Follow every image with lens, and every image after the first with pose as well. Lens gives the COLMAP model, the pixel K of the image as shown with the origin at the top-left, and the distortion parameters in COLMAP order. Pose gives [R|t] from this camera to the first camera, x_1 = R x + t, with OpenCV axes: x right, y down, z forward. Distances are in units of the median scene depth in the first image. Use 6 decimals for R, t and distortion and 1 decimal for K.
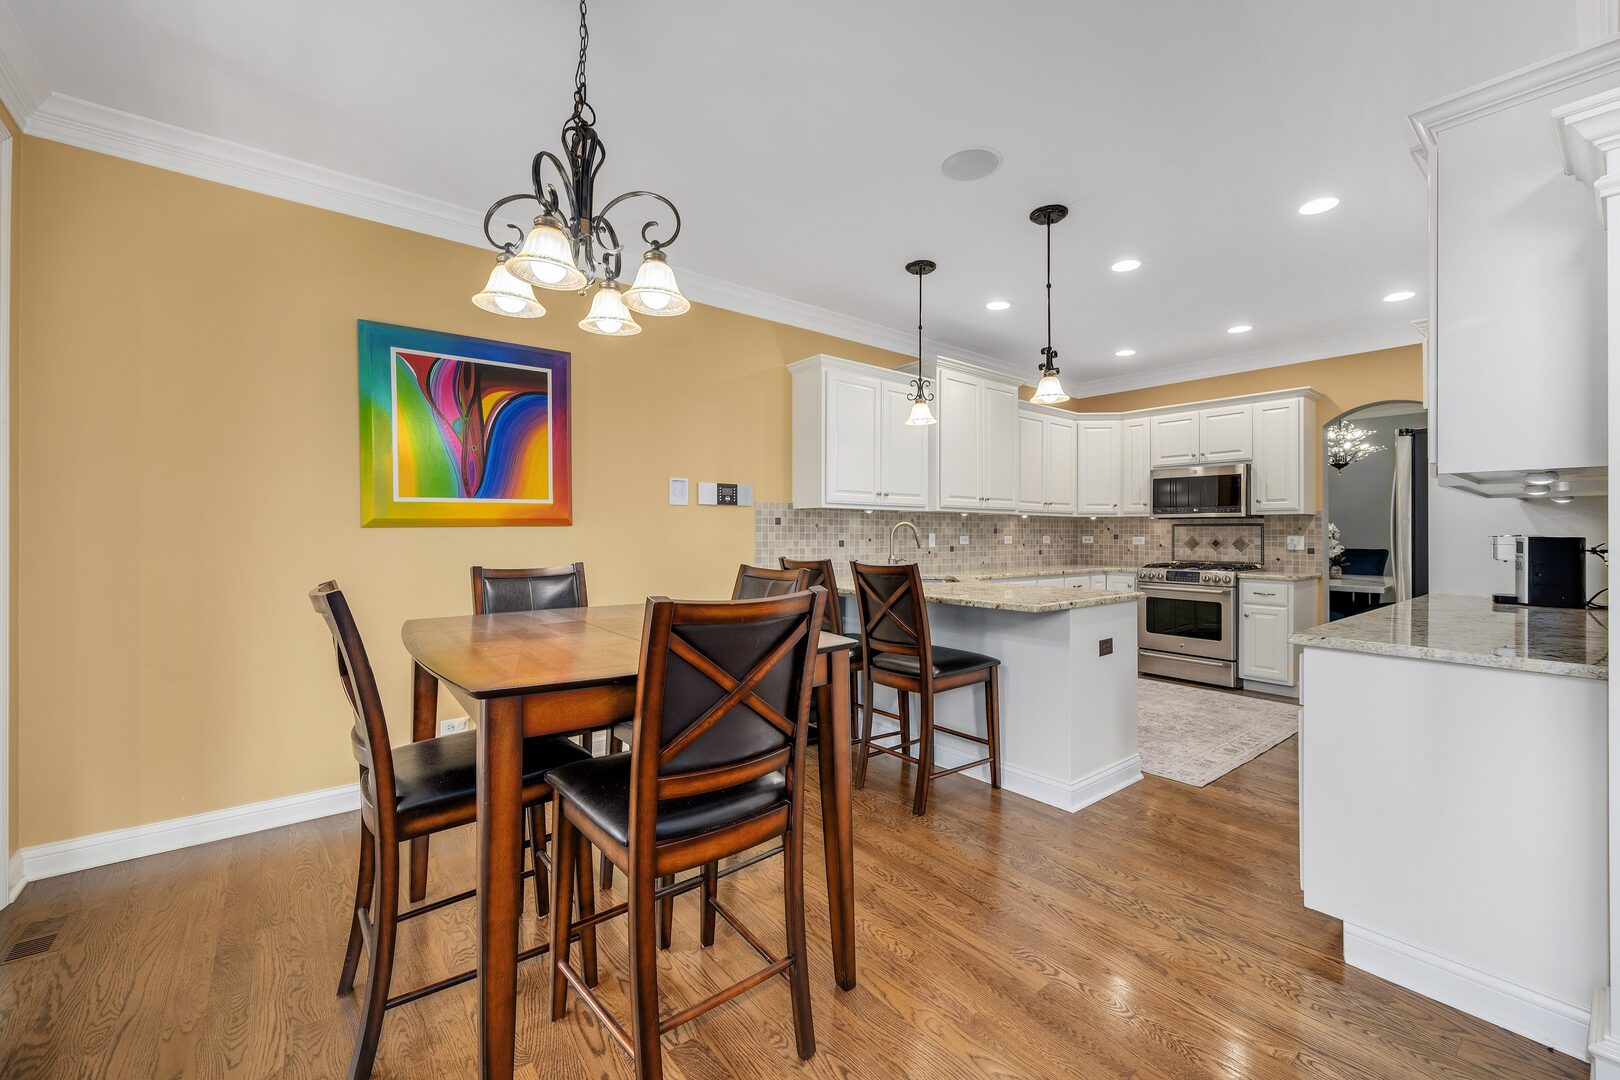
lens RADIAL K [[664.1, 0, 828.1], [0, 664.1, 528.9], [0, 0, 1]] dist [-0.000950, -0.000235]
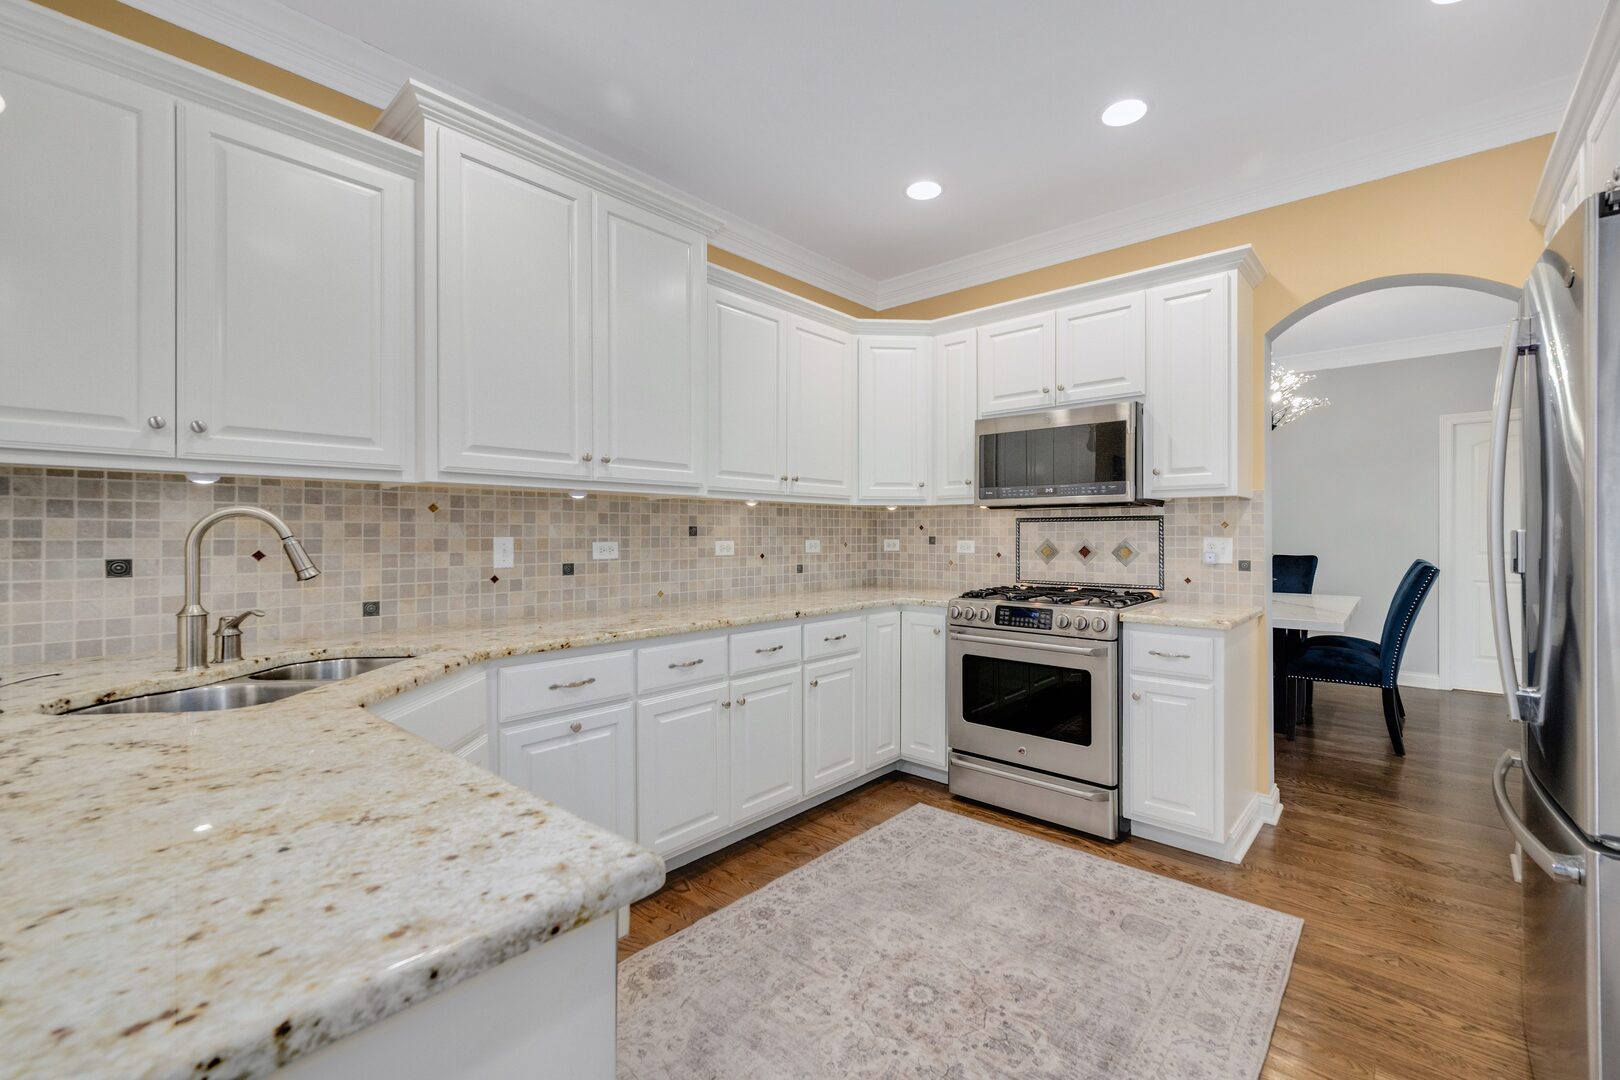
lens RADIAL K [[685.9, 0, 846.7], [0, 685.9, 534.8], [0, 0, 1]] dist [0.001787, 0.000270]
pose [[0.985176, -0.005367, 0.171465, 0.309239], [0.004089, 0.999961, 0.007805, 0.002478], [-0.171500, -0.006988, 0.985159, 0.499709]]
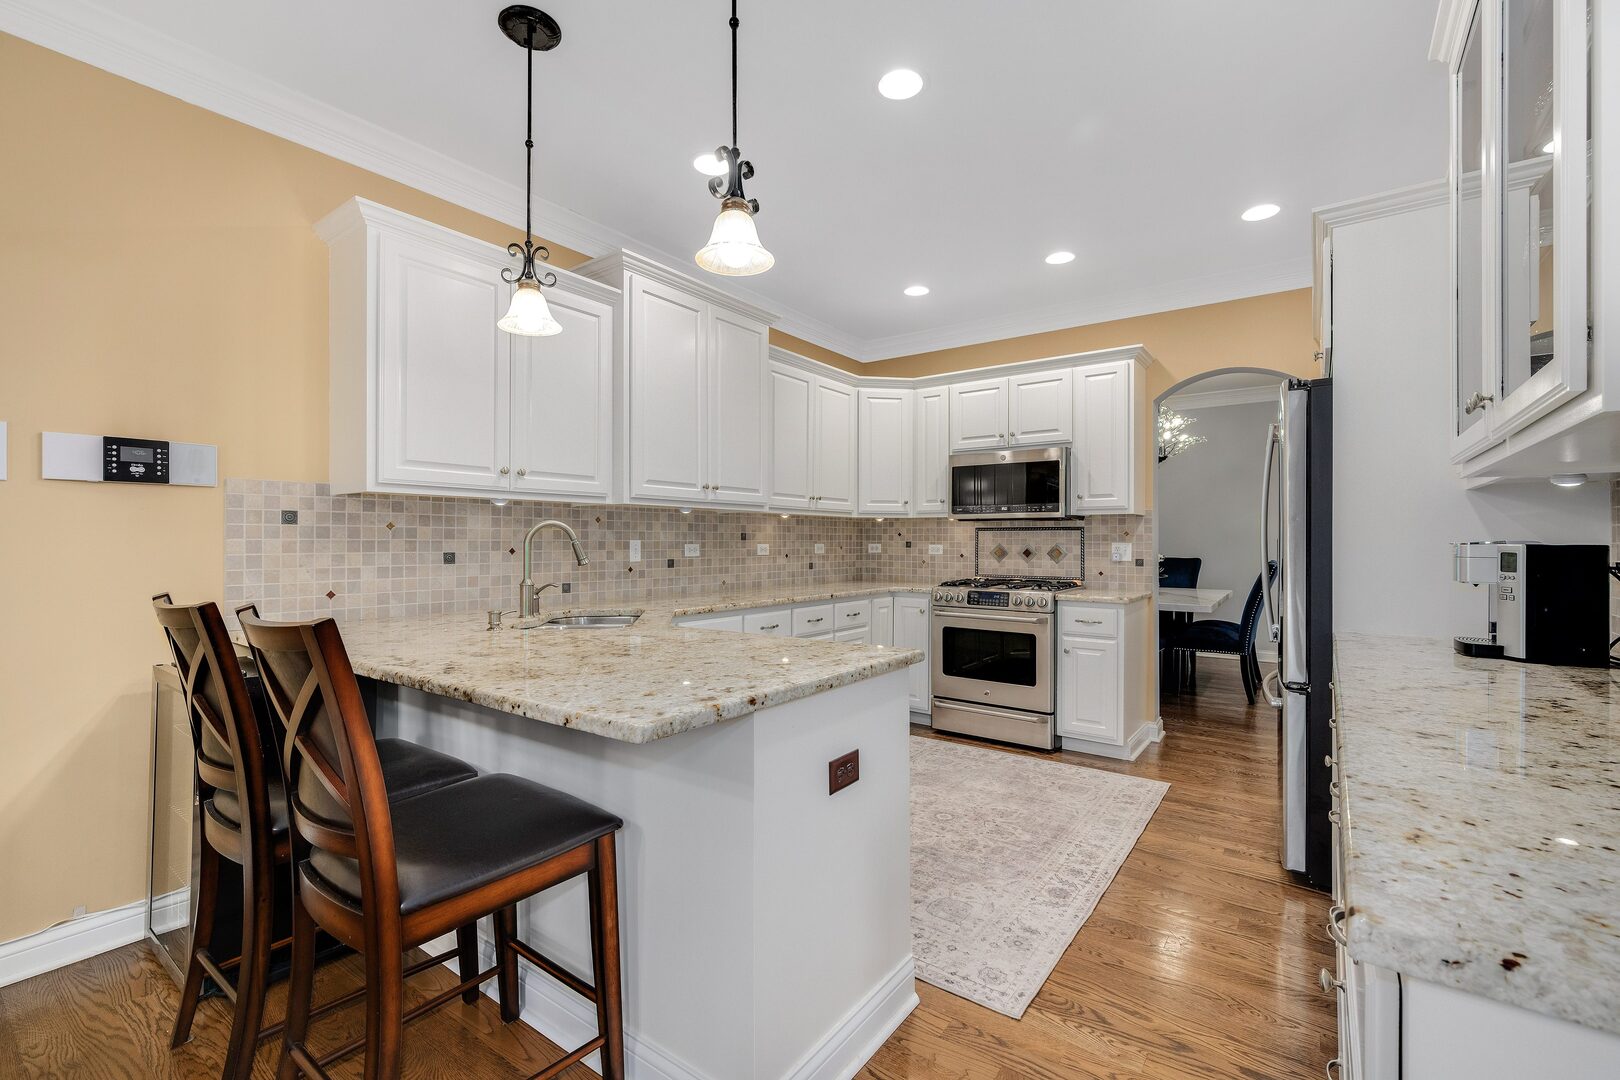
lens RADIAL K [[706.1, 0, 810.0], [0, 706.1, 540.0], [0, 0, 1]] dist [-0.001132, -0.000215]
pose [[0.970612, -0.001059, 0.240650, 0.157151], [-0.000398, 0.999982, 0.006007, 0.002407], [-0.240652, -0.005927, 0.970593, 0.293389]]
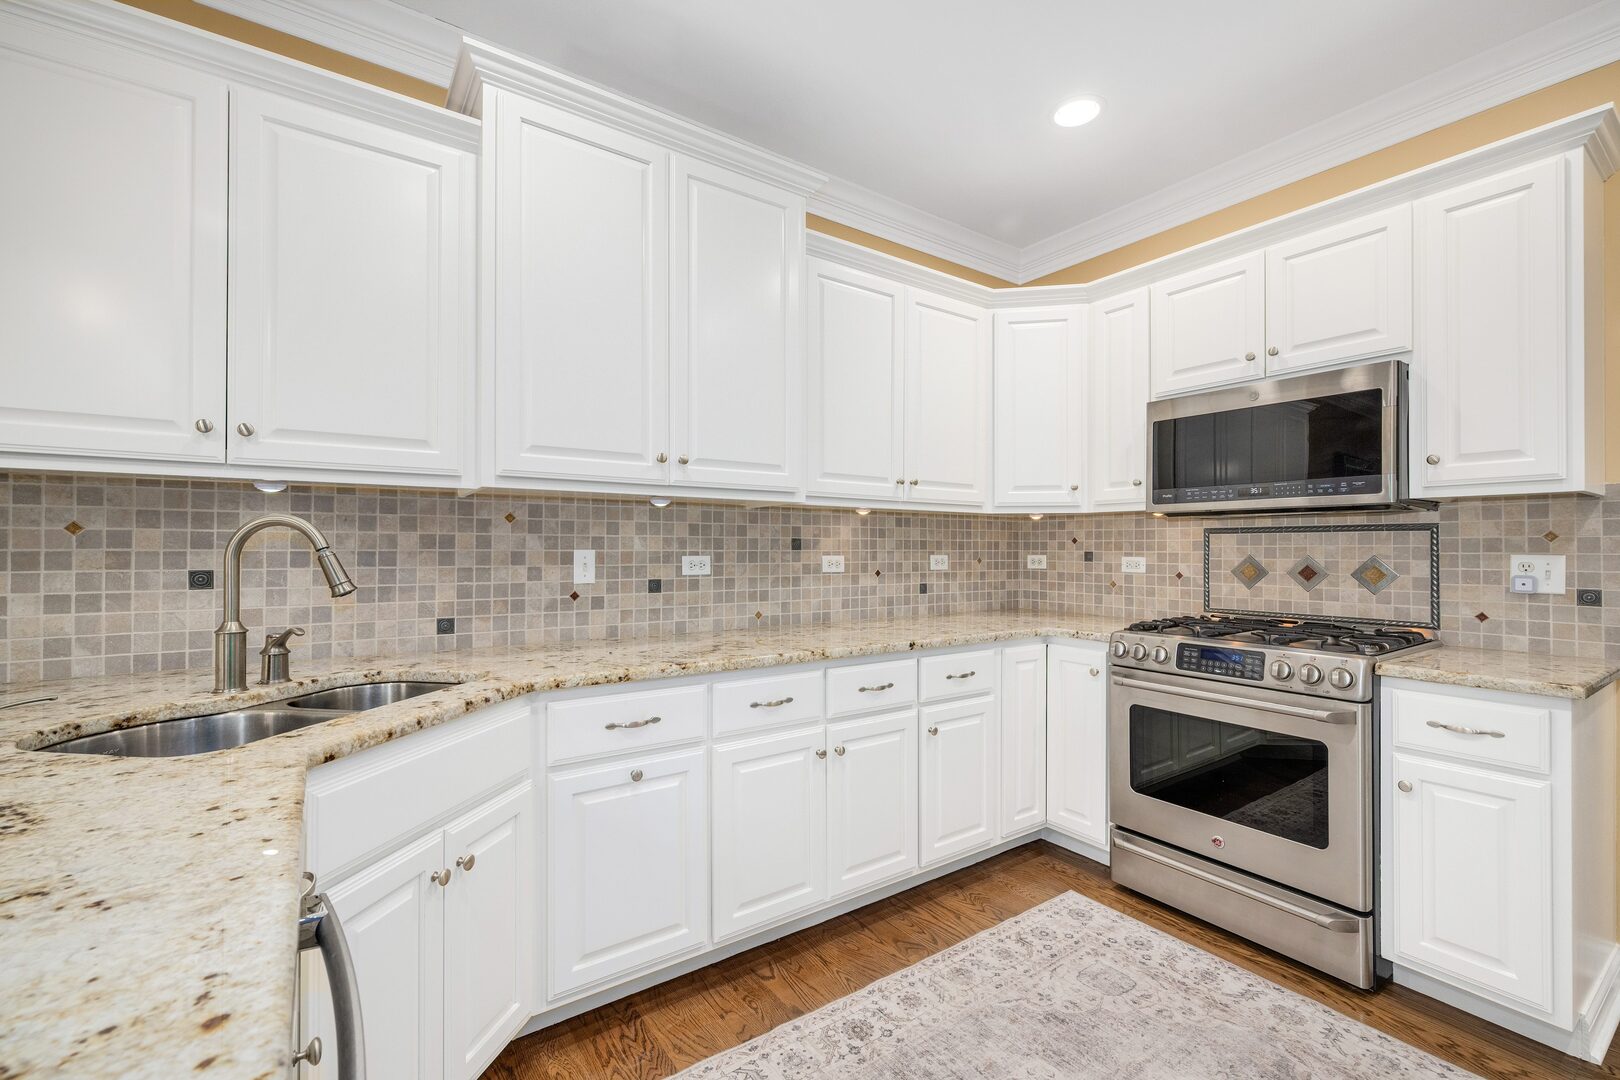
lens RADIAL K [[698.1, 0, 811.9], [0, 698.1, 543.3], [0, 0, 1]] dist [0.000157, 0.000156]
pose [[0.996573, -0.002285, -0.082689, 0.335524], [0.002142, 0.999996, -0.001826, 0.003714], [0.082693, 0.001643, 0.996574, 0.581826]]
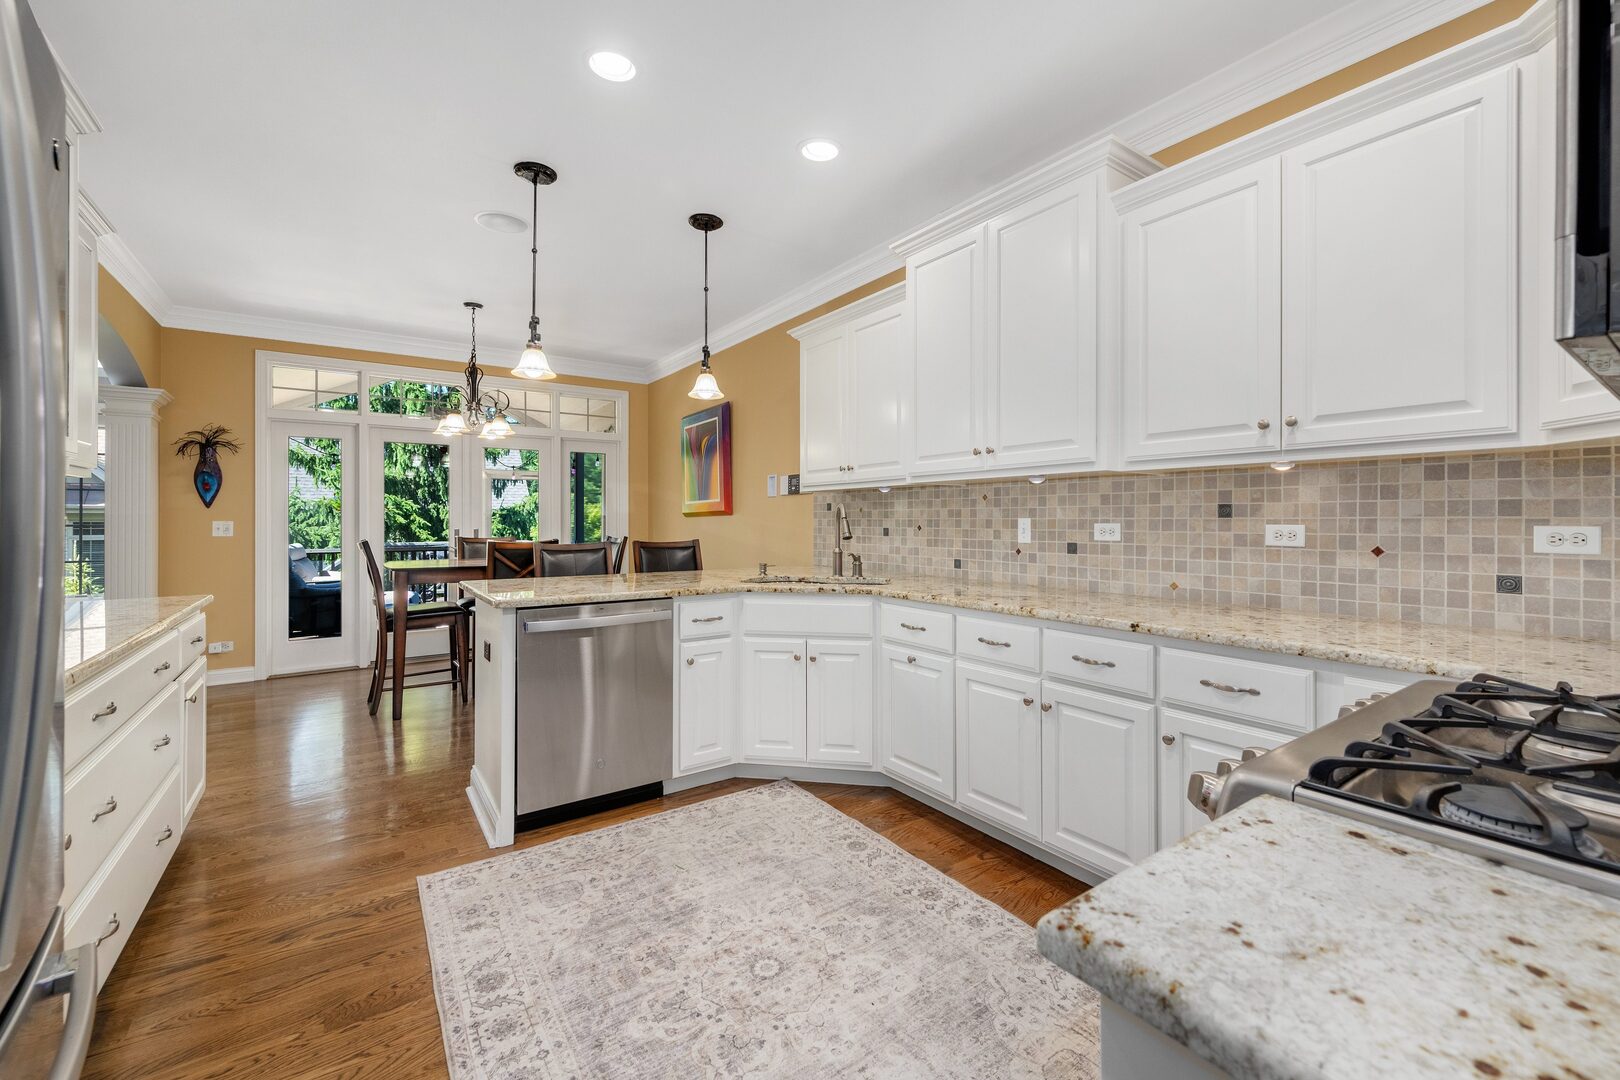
lens RADIAL K [[669.9, 0, 834.5], [0, 669.9, 516.0], [0, 0, 1]] dist [0.000053, -0.000118]
pose [[-0.069706, -0.006709, -0.997545, 0.736184], [0.009680, 0.999926, -0.007401, 0.007565], [0.997521, -0.010172, -0.069636, 0.884478]]
